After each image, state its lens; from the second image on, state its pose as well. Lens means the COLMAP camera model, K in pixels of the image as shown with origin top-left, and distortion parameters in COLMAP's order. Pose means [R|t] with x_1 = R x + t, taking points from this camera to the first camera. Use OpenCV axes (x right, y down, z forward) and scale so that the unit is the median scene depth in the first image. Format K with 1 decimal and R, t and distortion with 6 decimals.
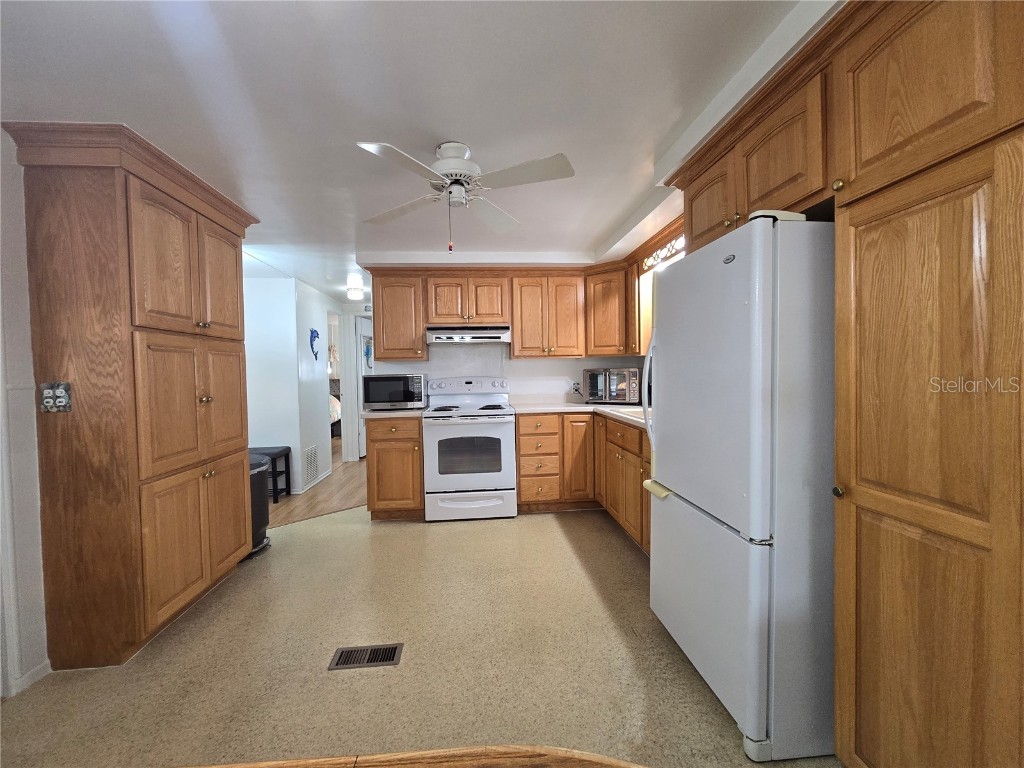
lens RADIAL K [[418.9, 0, 509.8], [0, 418.9, 378.4], [0, 0, 1]] dist [-0.002910, 0.000005]
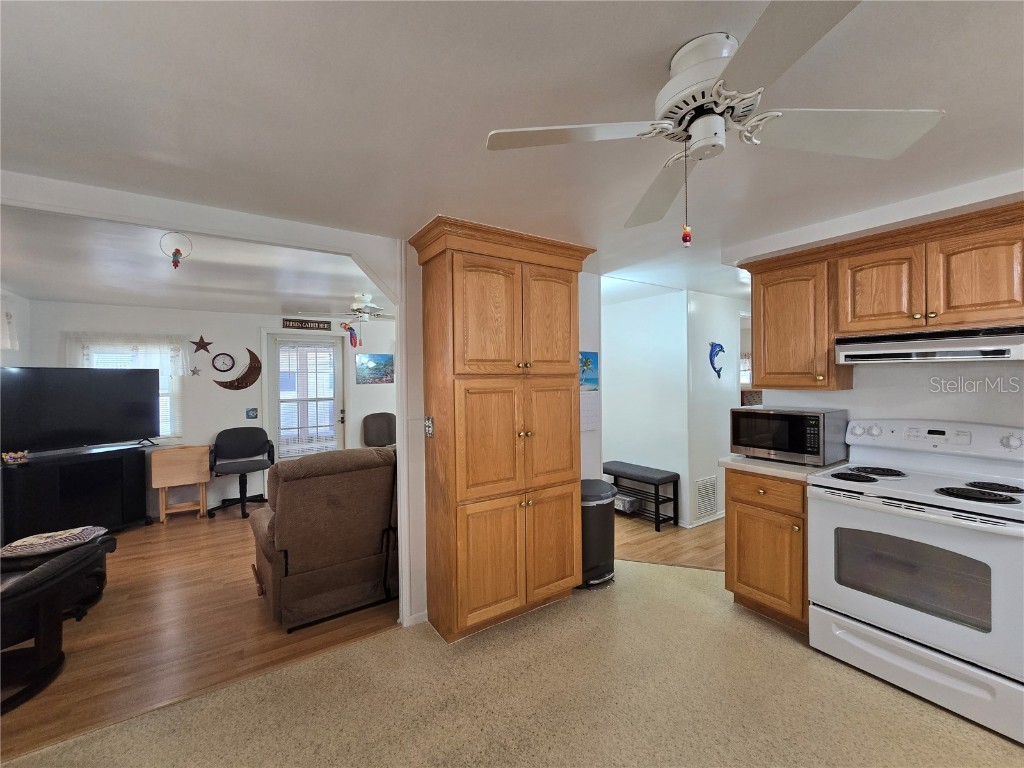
lens RADIAL K [[418.9, 0, 508.0], [0, 418.9, 379.1], [0, 0, 1]] dist [-0.002910, 0.000005]
pose [[0.476377, 0.020024, -0.879013, 0.132986], [-0.012981, 0.999792, 0.015740, -0.071286], [0.879145, 0.003913, 0.476537, 0.290845]]
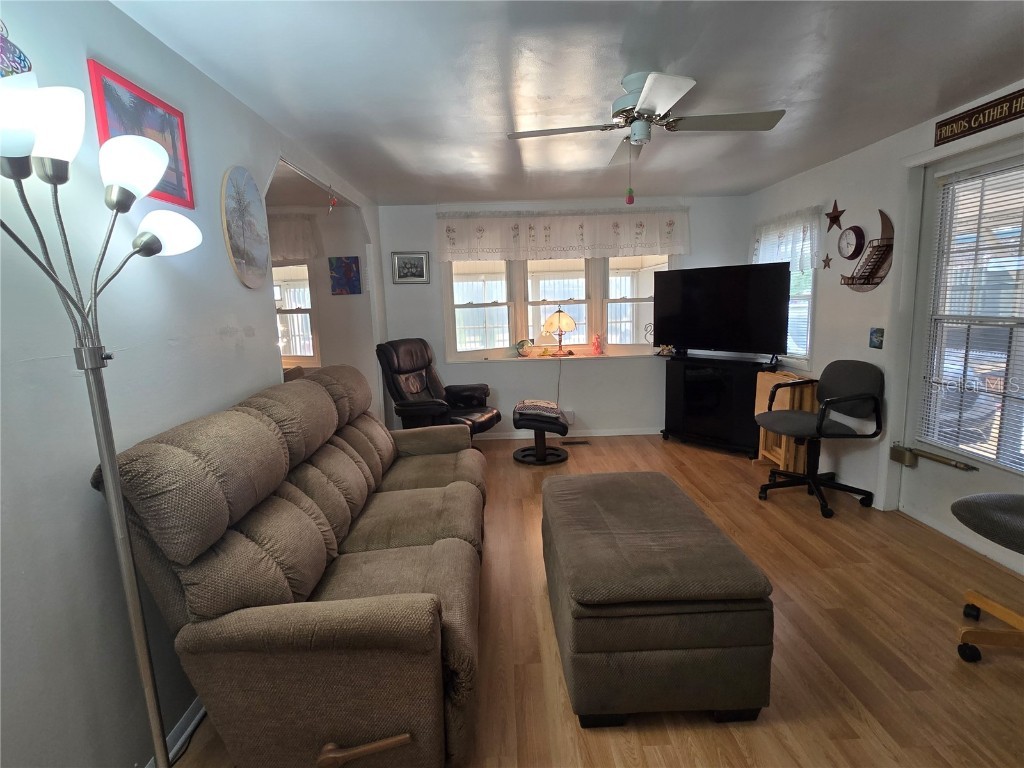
lens RADIAL K [[512.5, 0, 512.3], [0, 512.5, 377.2], [0, 0, 1]] dist [-0.005045, 0.000484]
pose [[-0.996465, 0.045427, 0.070666, -0.978583], [0.056692, 0.984391, 0.166612, -0.039595], [-0.061995, 0.170030, -0.983487, 1.172338]]
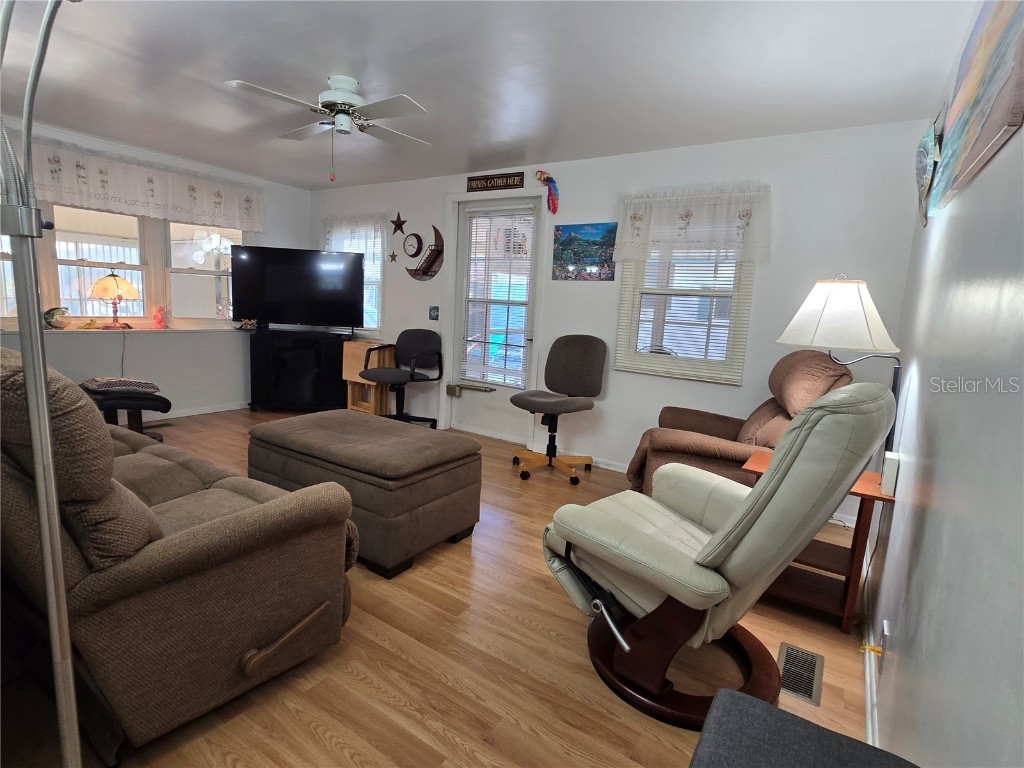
lens RADIAL K [[512.5, 0, 510.6], [0, 512.5, 379.3], [0, 0, 1]] dist [-0.005045, 0.000484]
pose [[-0.619471, 0.104612, -0.778018, -0.621644], [-0.054940, 0.982874, 0.175900, 0.005205], [0.783095, 0.151709, -0.603115, 1.214467]]
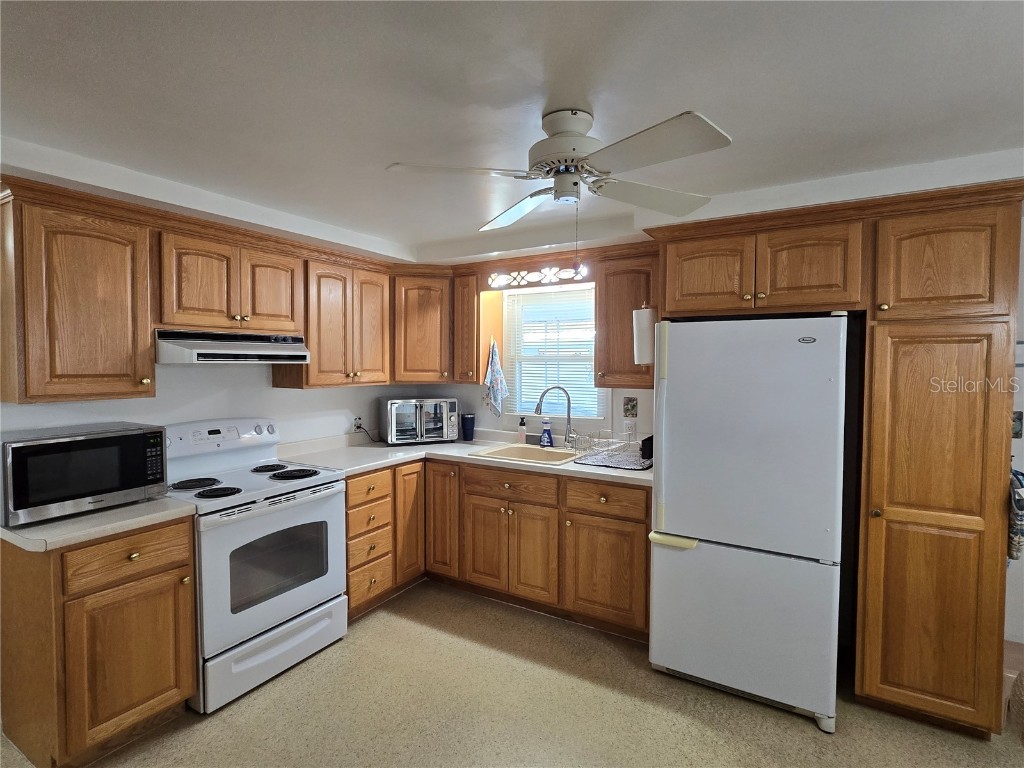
lens RADIAL K [[512.5, 0, 509.4], [0, 512.5, 378.9], [0, 0, 1]] dist [-0.005045, 0.000484]
pose [[0.588228, -0.009045, 0.808645, -0.486850], [0.003081, 0.999955, 0.008943, -0.076190], [-0.808689, -0.002769, 0.588230, 0.334334]]
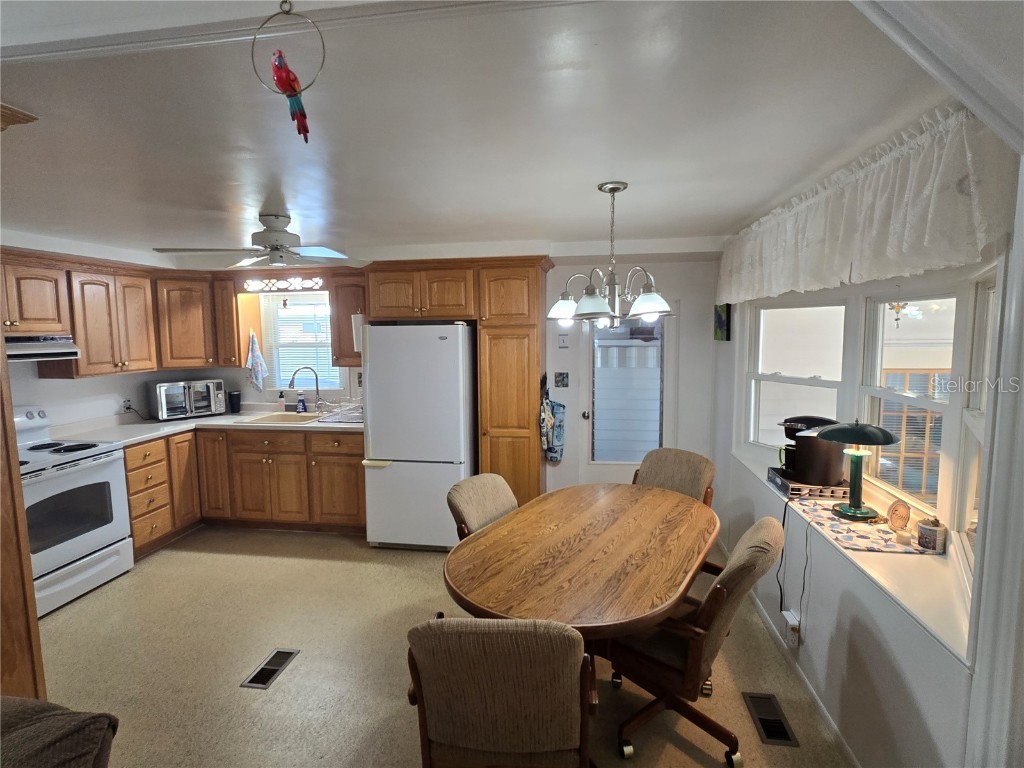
lens RADIAL K [[512.5, 0, 511.6], [0, 512.5, 378.4], [0, 0, 1]] dist [-0.005045, 0.000484]
pose [[0.236799, -0.079284, 0.968318, -0.783619], [0.025451, 0.996829, 0.075395, -0.108595], [-0.971225, 0.006791, 0.238066, 0.017501]]
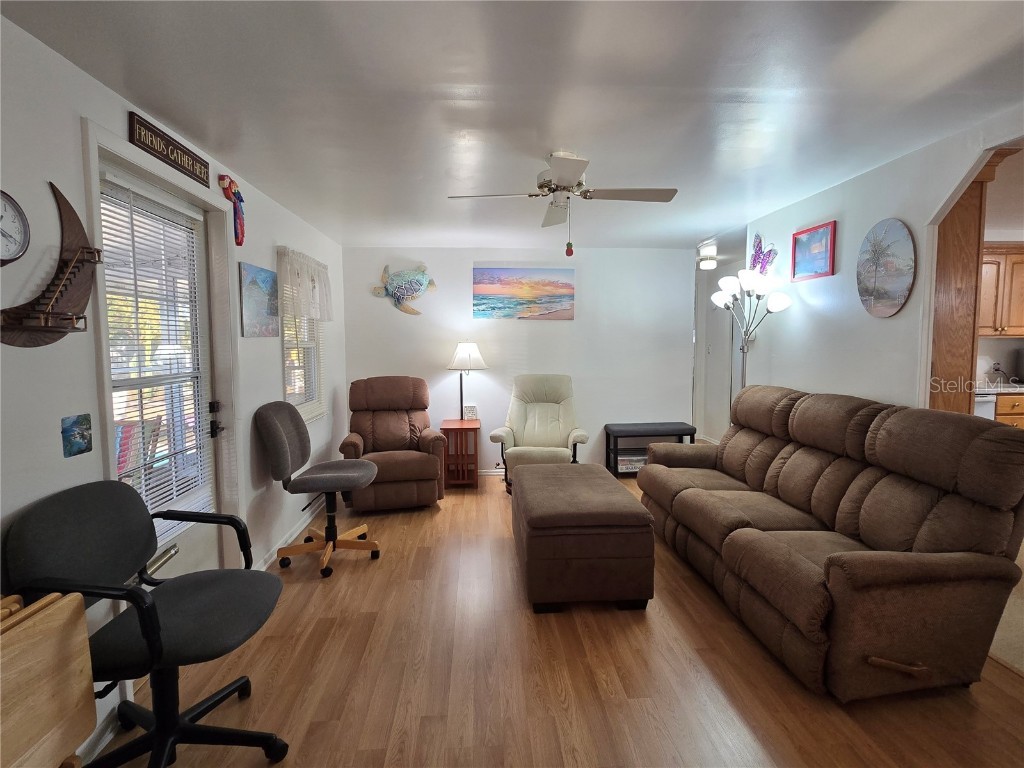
lens RADIAL K [[512.5, 0, 505.1], [0, 512.5, 380.2], [0, 0, 1]] dist [-0.005045, 0.000484]
pose [[0.999516, 0.017032, -0.026042, -1.163164], [-0.015434, 0.998056, 0.060389, -0.003635], [0.027020, -0.059958, 0.997835, -0.265316]]
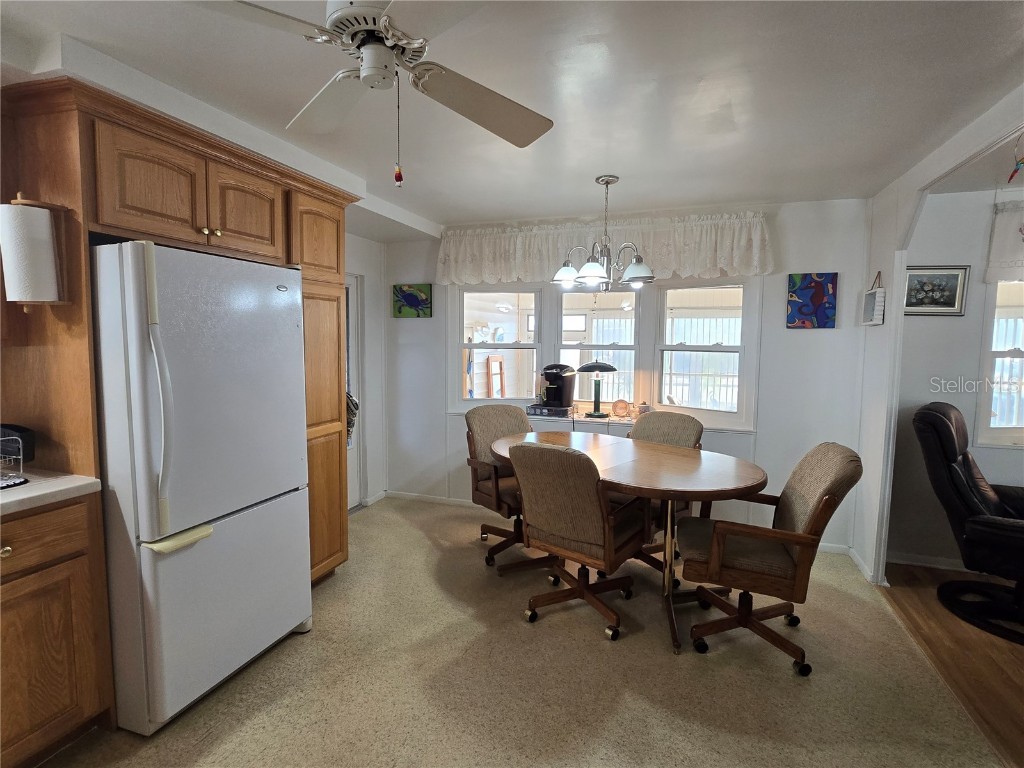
lens RADIAL K [[512.5, 0, 512.5], [0, 512.5, 377.7], [0, 0, 1]] dist [-0.005045, 0.000484]
pose [[-0.911961, -0.020916, 0.409743, -0.317135], [0.016445, 0.996033, 0.087448, -0.055385], [-0.409947, 0.086487, -0.908000, 0.880826]]
